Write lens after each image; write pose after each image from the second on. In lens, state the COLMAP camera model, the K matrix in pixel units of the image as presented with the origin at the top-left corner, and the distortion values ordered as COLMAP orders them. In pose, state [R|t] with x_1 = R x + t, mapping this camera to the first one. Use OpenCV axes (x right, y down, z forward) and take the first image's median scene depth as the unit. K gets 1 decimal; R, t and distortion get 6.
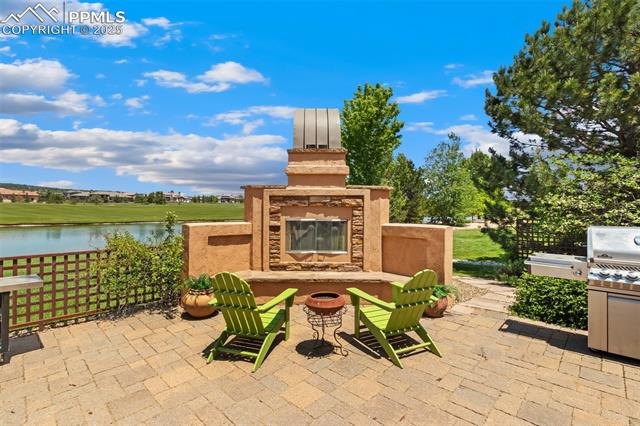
lens RADIAL K [[294.1, 0, 318.4], [0, 294.1, 212.4], [0, 0, 1]] dist [0.002728, -0.001021]
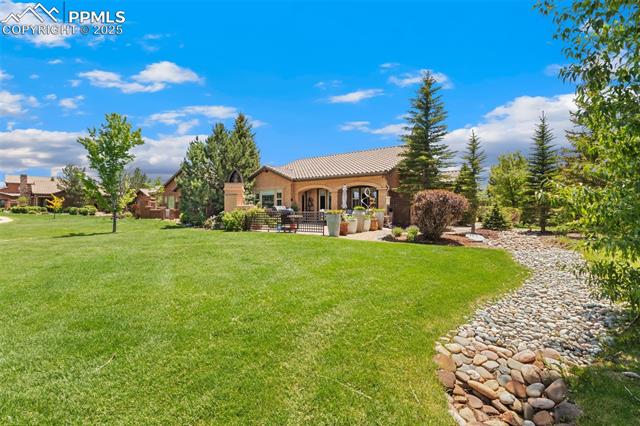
lens RADIAL K [[294.1, 0, 319.0], [0, 294.1, 213.3], [0, 0, 1]] dist [0.002728, -0.001021]
pose [[0.999990, -0.003448, -0.002772, 0.222484], [0.003457, 0.999988, 0.003490, -0.000774], [0.002759, -0.003499, 0.999990, 0.004845]]
